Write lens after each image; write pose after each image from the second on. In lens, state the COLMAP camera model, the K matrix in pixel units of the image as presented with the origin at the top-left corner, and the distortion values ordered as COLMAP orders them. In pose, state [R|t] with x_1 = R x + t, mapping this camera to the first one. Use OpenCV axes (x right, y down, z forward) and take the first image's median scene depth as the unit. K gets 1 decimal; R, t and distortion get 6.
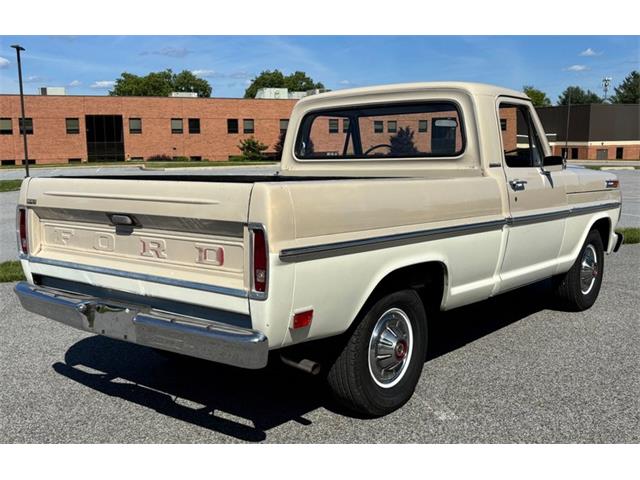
lens RADIAL K [[707.1, 0, 312.5], [0, 707.1, 257.6], [0, 0, 1]] dist [0.119278, -0.314270]
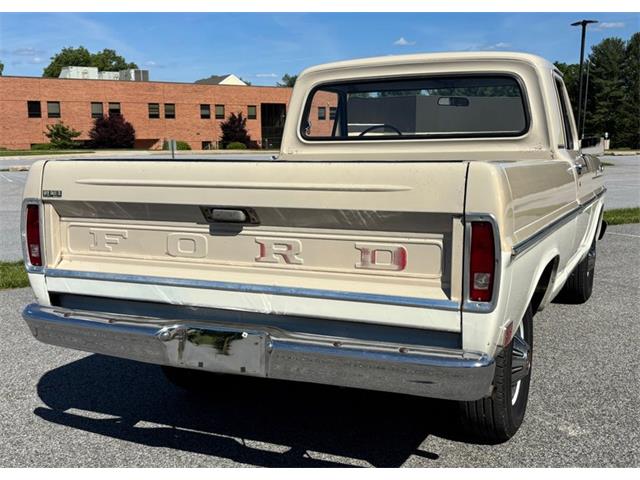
lens RADIAL K [[752.3, 0, 338.2], [0, 752.3, 267.9], [0, 0, 1]] dist [0.152842, -0.475250]
pose [[0.961603, -0.041257, 0.271324, -0.222695], [0.036382, 0.999074, 0.022974, -0.006836], [-0.272021, -0.012221, 0.962214, 0.118402]]
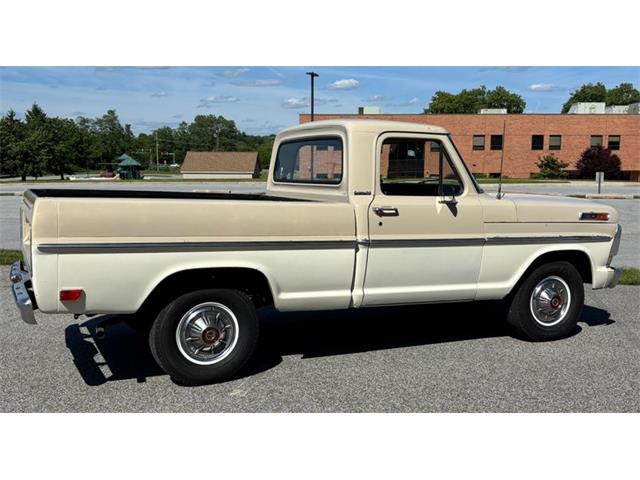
lens RADIAL K [[707.1, 0, 312.5], [0, 707.1, 257.6], [0, 0, 1]] dist [0.119278, -0.314270]
pose [[0.901086, 0.075862, -0.426953, 0.534939], [-0.084861, 0.996391, -0.002058, -0.013779], [0.425256, 0.038087, 0.904271, -0.046123]]
